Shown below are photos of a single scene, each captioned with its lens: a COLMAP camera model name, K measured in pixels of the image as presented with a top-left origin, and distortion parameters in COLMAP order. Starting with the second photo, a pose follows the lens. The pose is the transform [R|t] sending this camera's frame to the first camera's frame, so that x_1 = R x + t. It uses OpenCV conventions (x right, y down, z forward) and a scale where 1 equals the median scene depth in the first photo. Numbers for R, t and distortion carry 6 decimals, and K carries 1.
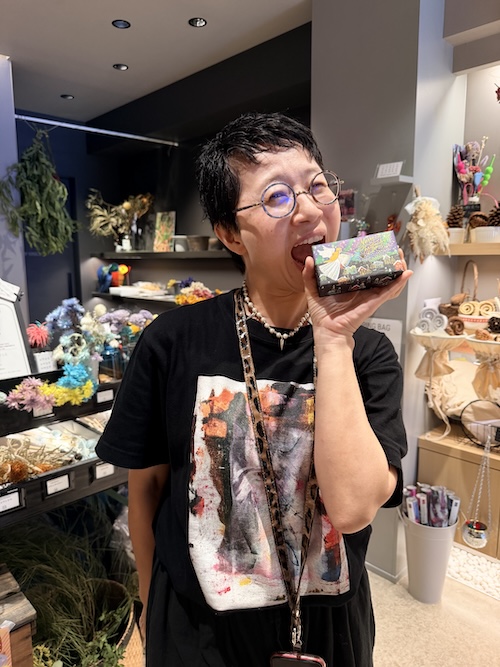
lens RADIAL K [[472.8, 0, 250.4], [0, 472.8, 325.5], [0, 0, 1]] dist [-0.028167, -0.011315]
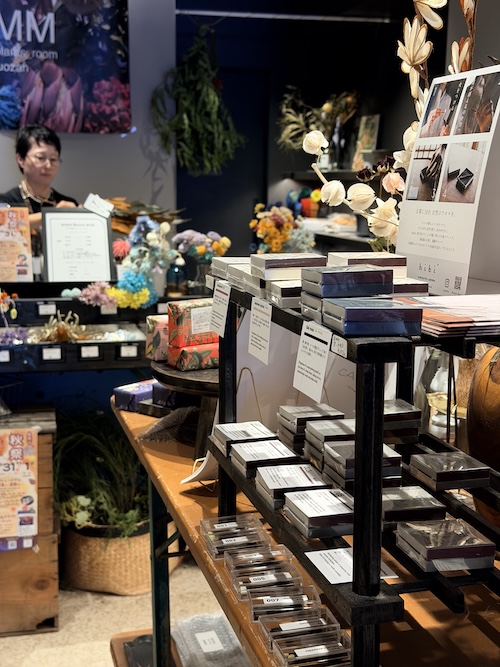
lens RADIAL K [[934.1, 0, 248.7], [0, 934.1, 335.7], [0, 0, 1]] dist [0.035598, 0.000000]
pose [[0.863874, 0.093276, -0.494996, 0.514003], [-0.081584, 0.995639, 0.045236, 0.055981], [0.497057, 0.001306, 0.867717, -0.428587]]
